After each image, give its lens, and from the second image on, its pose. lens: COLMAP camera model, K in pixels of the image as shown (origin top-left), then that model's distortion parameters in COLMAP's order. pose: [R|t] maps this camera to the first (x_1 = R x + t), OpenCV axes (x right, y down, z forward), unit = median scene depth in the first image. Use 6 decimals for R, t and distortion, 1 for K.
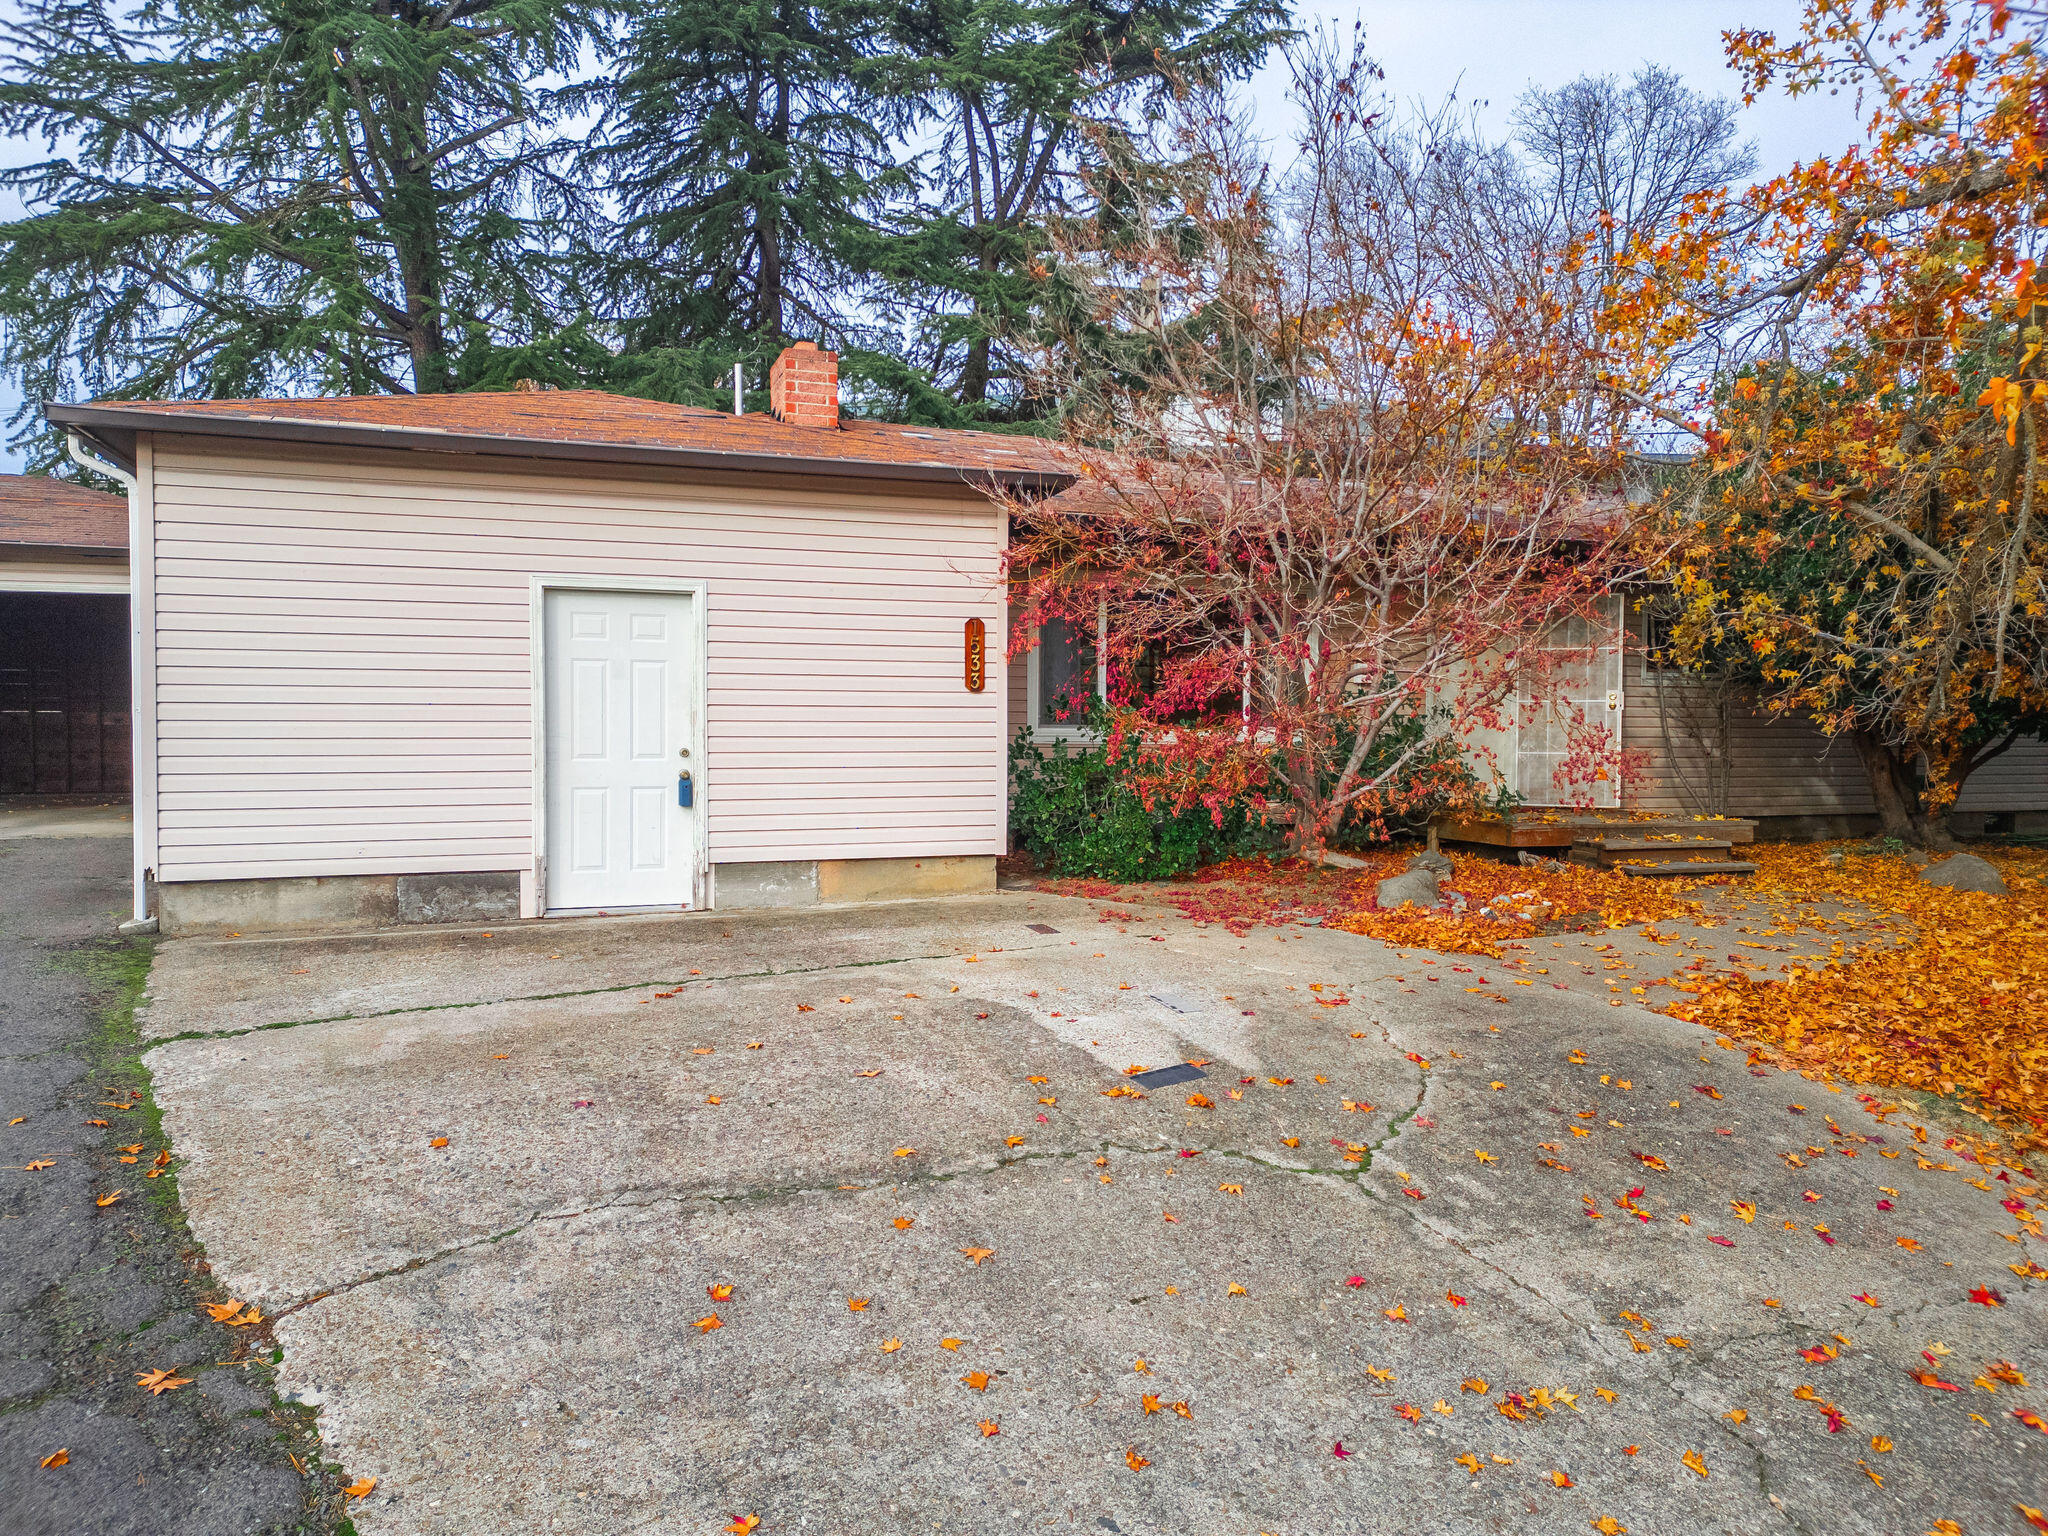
lens RADIAL K [[1435.6, 0, 1024.0], [0, 1435.6, 768.0], [0, 0, 1]] dist [0.031339, -0.009658]
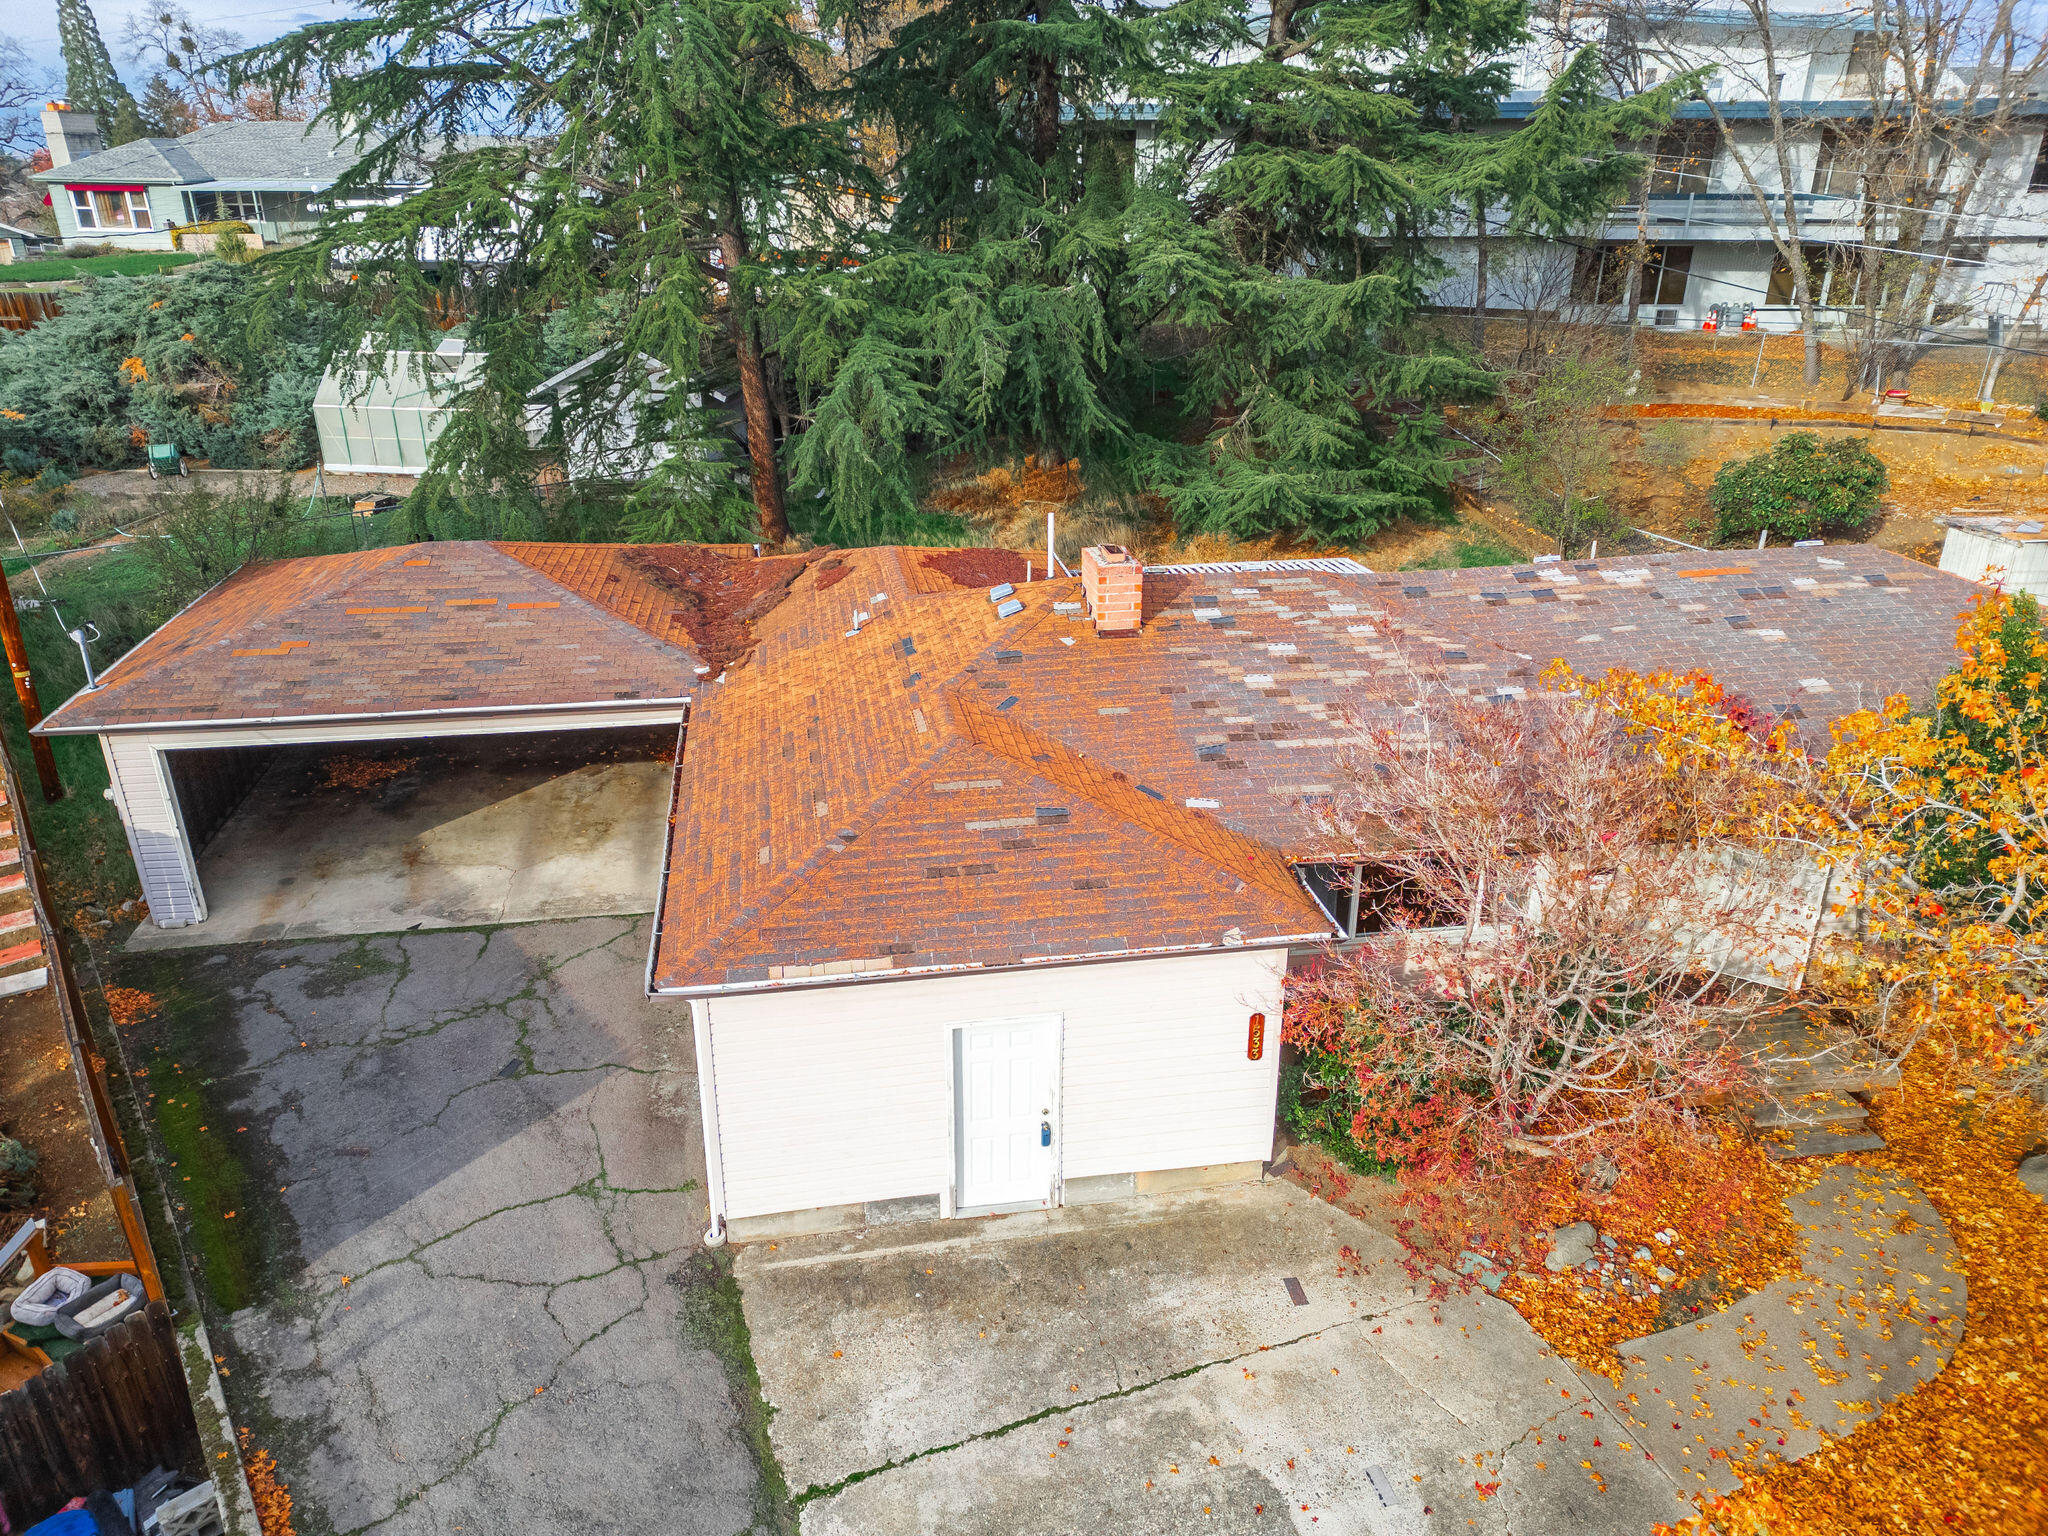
lens RADIAL K [[1435.5, 0, 1017.2], [0, 1435.5, 743.9], [0, 0, 1]] dist [0.084528, -0.081935]
pose [[0.986847, 0.059808, -0.150184, -0.030422], [-0.004189, 0.938191, 0.346093, -0.357252], [0.161600, -0.340912, 0.926102, -0.085901]]
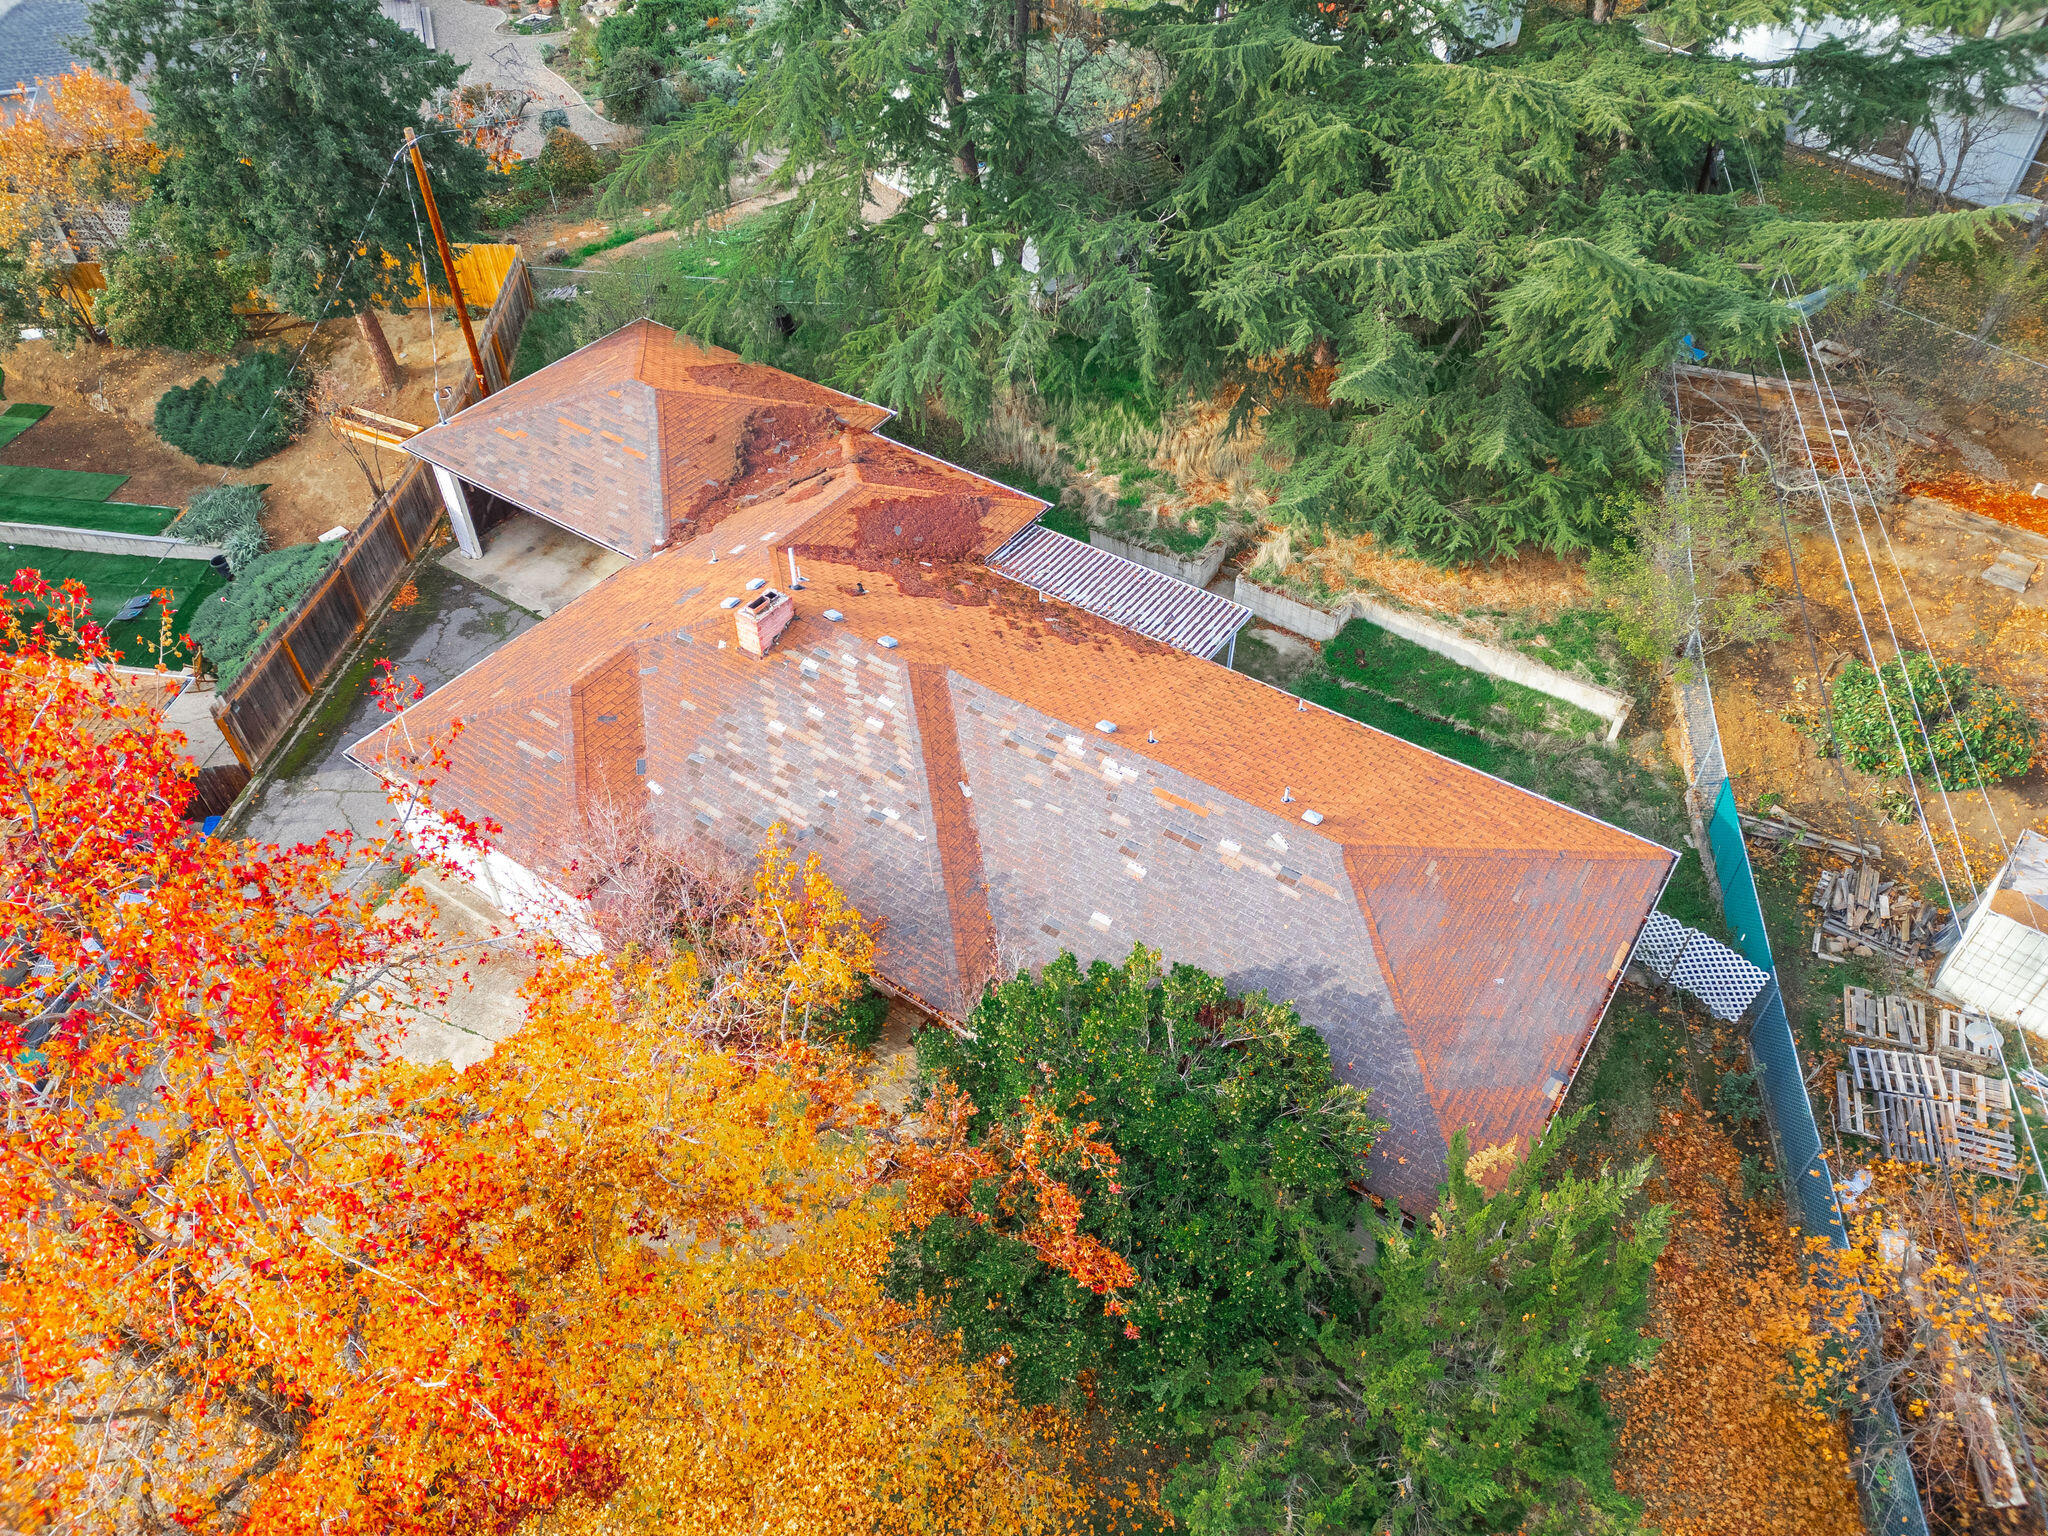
lens RADIAL K [[1425.1, 0, 1017.6], [0, 1425.1, 761.0], [0, 0, 1]] dist [0.087200, -0.090110]
pose [[0.596783, 0.555485, -0.579040, 0.744125], [-0.024284, 0.733805, 0.678926, -0.870603], [0.802035, -0.391110, 0.451412, 0.261323]]
